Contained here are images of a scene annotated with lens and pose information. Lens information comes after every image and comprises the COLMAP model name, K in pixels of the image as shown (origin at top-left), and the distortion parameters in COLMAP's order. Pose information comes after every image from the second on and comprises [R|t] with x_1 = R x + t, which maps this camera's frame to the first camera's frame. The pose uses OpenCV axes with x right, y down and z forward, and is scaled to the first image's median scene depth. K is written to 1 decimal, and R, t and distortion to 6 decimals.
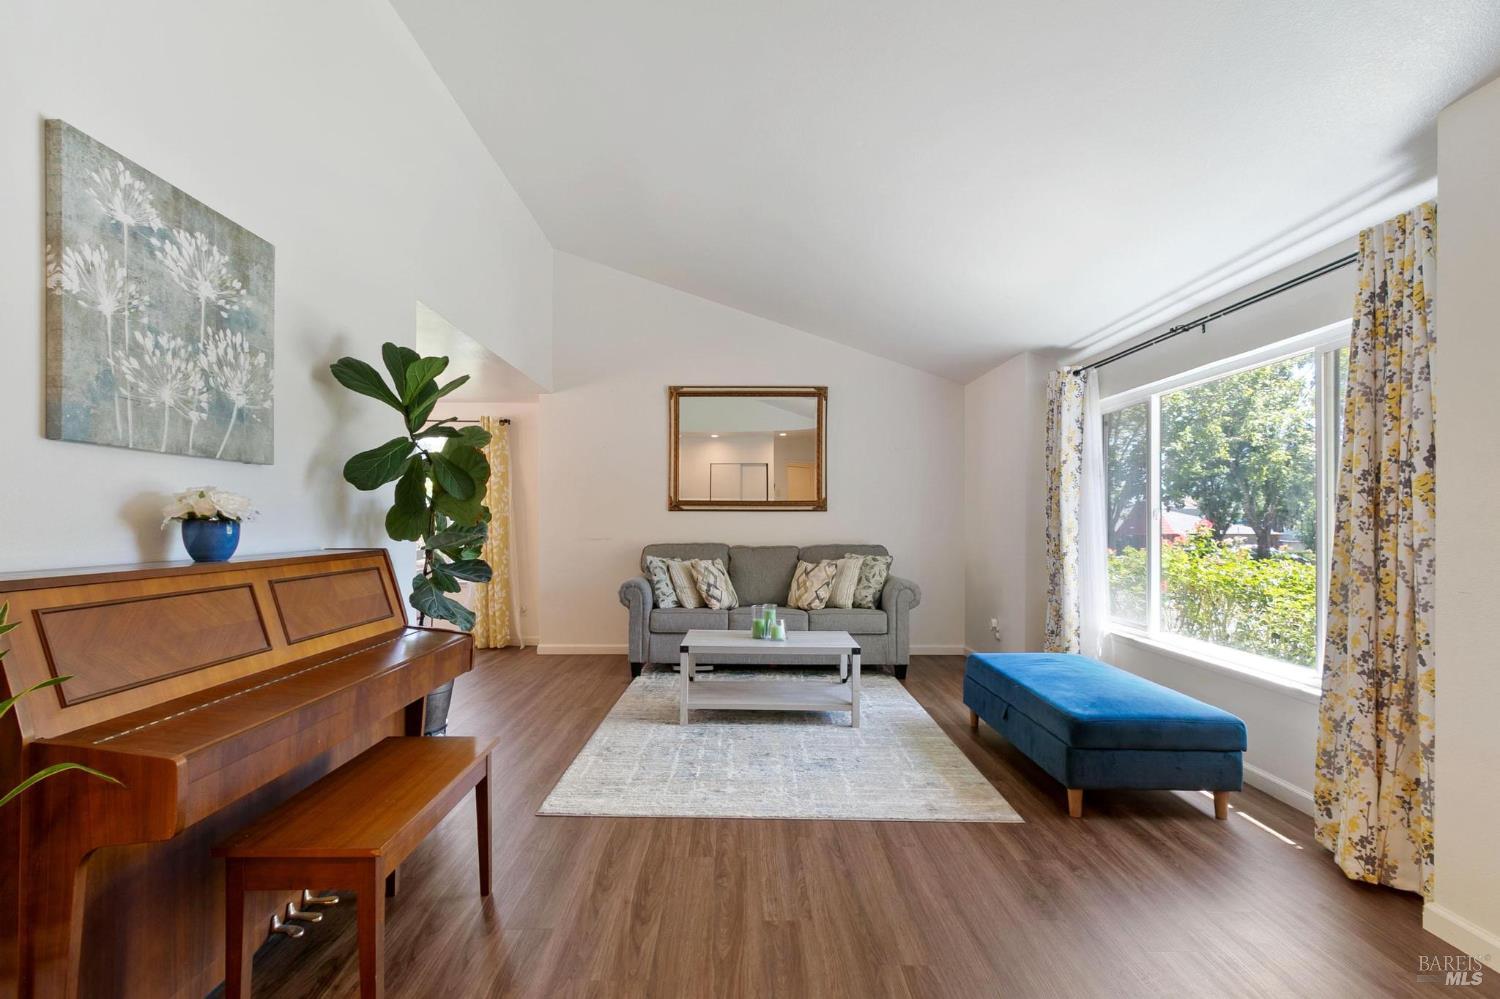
lens RADIAL K [[683.6, 0, 744.6], [0, 683.6, 518.8], [0, 0, 1]] dist [-0.002371, -0.000386]
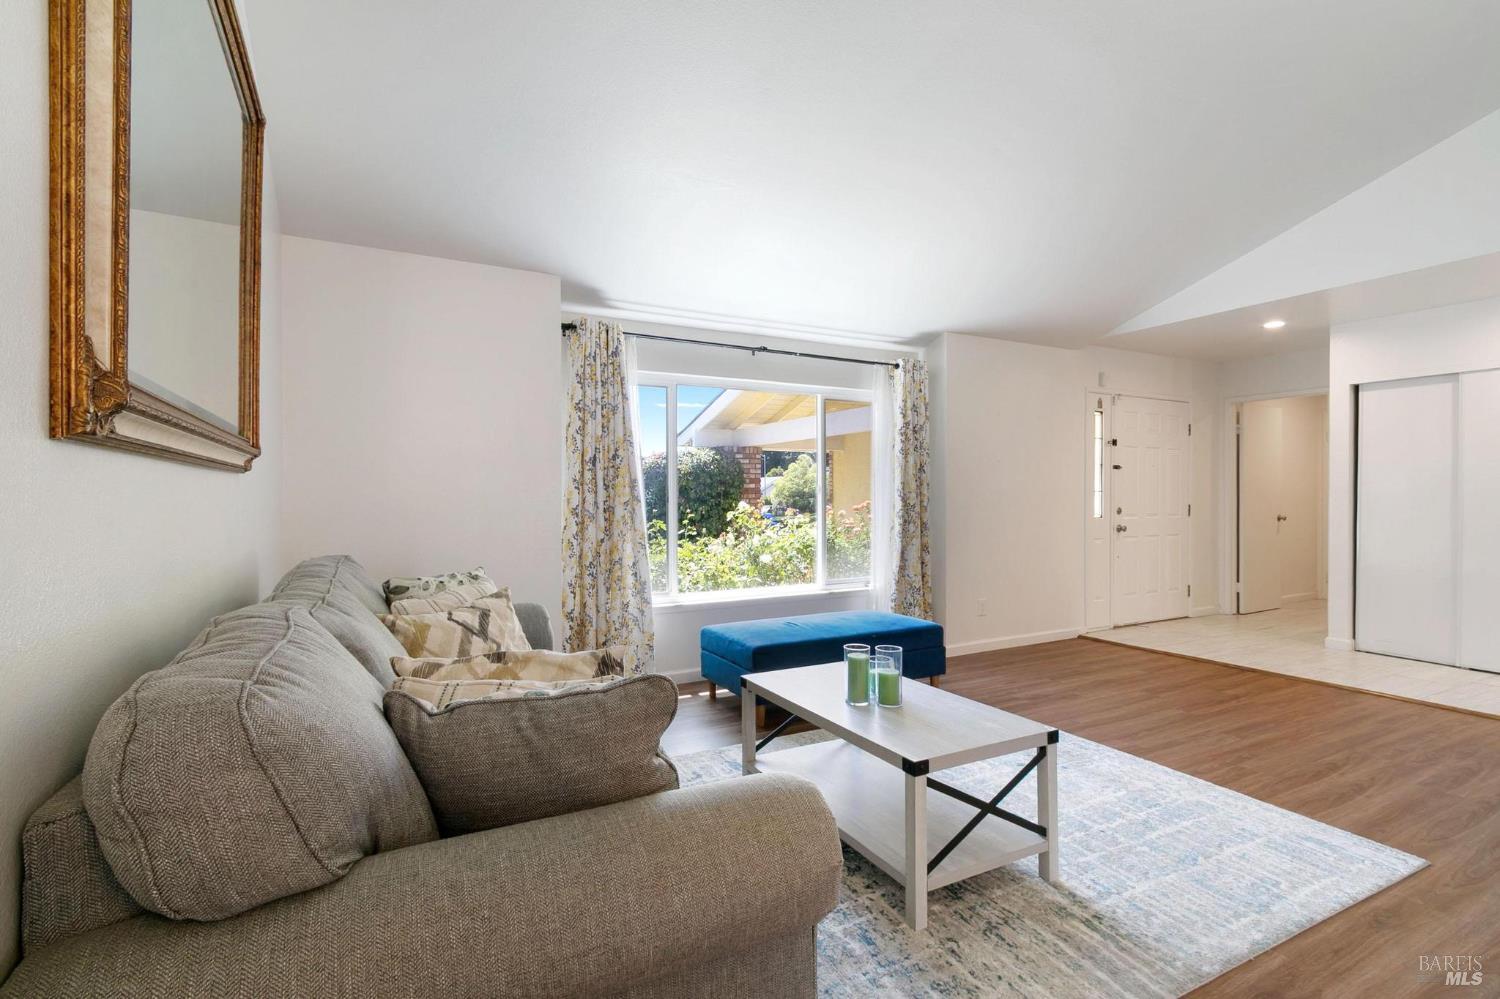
lens RADIAL K [[686.8, 0, 731.8], [0, 686.8, 492.7], [0, 0, 1]] dist [0.001357, 0.000043]
pose [[-0.464748, 0.000454, 0.885443, -0.636325], [0.000943, 1.000000, -0.000018, -0.003167], [-0.885443, 0.000826, -0.464748, 2.096348]]
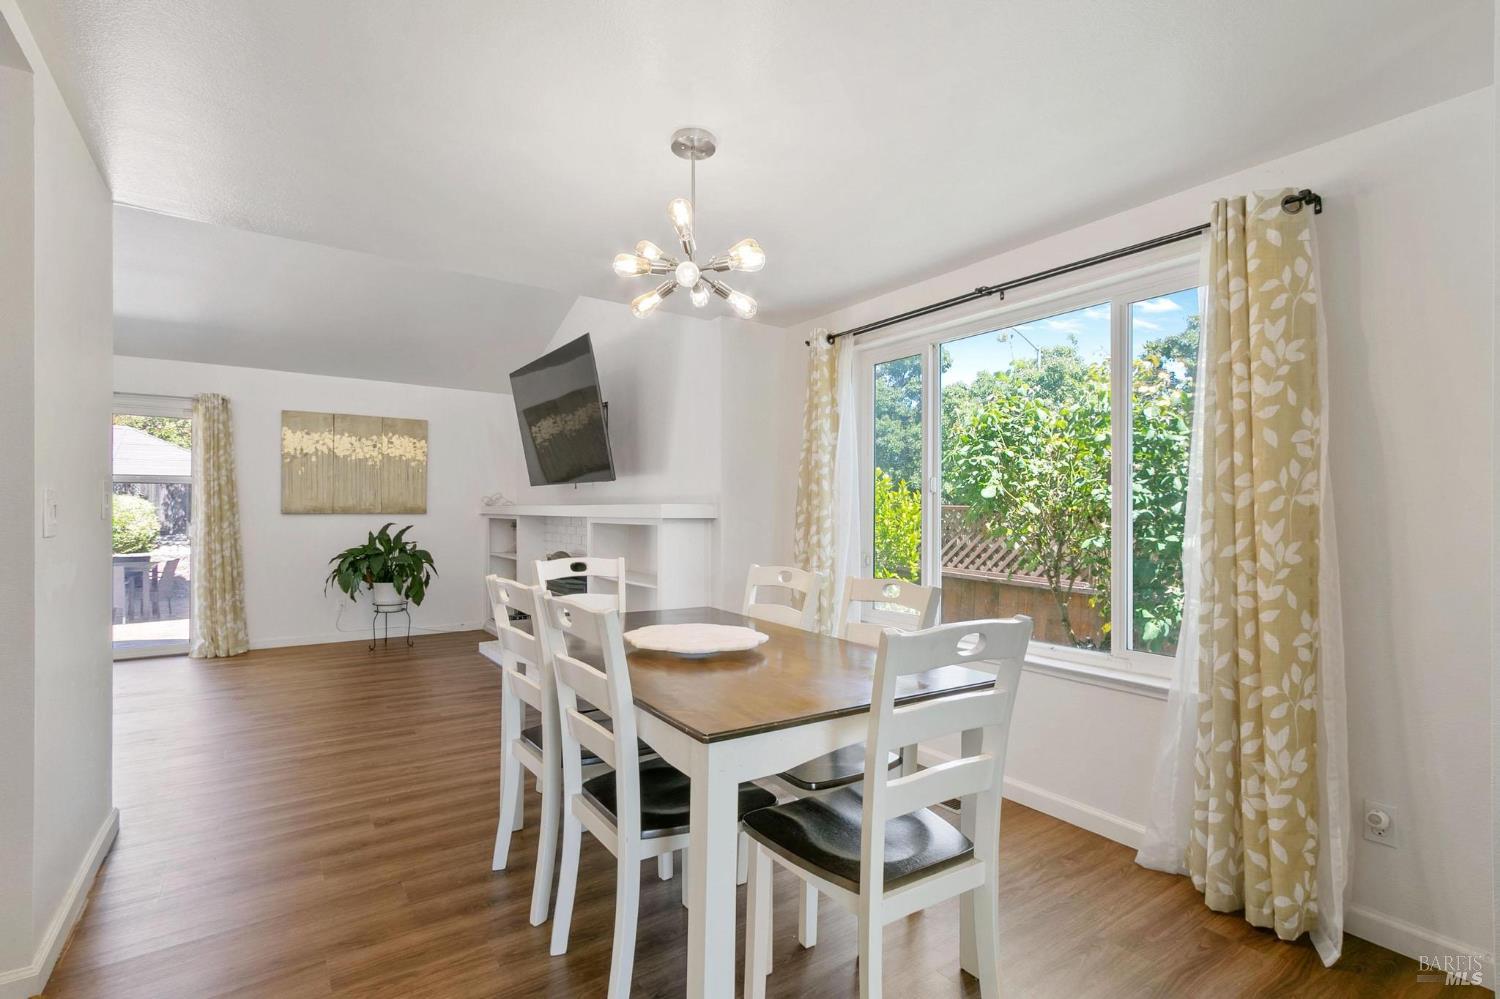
lens RADIAL K [[697.2, 0, 733.7], [0, 697.2, 507.3], [0, 0, 1]] dist [-0.003235, -0.000191]
pose [[0.561766, -0.002204, -0.827294, -0.542184], [-0.006295, 0.999956, -0.006938, 0.001973], [0.827272, 0.009105, 0.561727, 1.406307]]
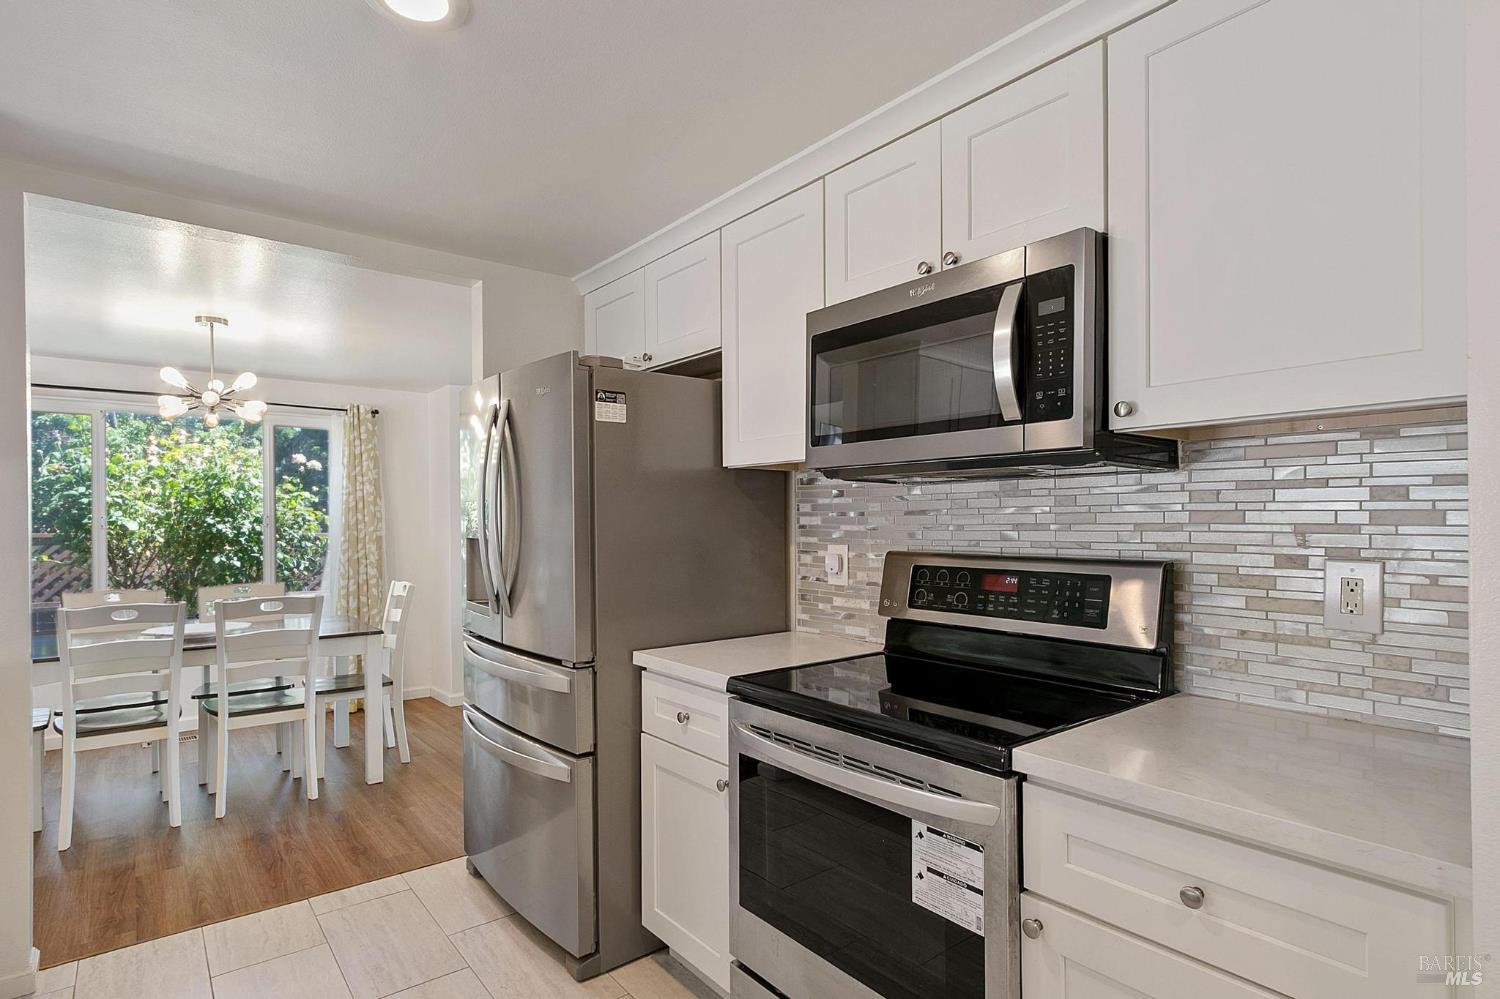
lens RADIAL K [[757.6, 0, 744.9], [0, 757.6, 514.8], [0, 0, 1]] dist [-0.003498, -0.000170]
pose [[0.783283, 0.000521, 0.621666, -1.273757], [0.003794, 0.999977, -0.005619, -0.048991], [-0.621654, 0.006760, 0.783263, 0.178247]]
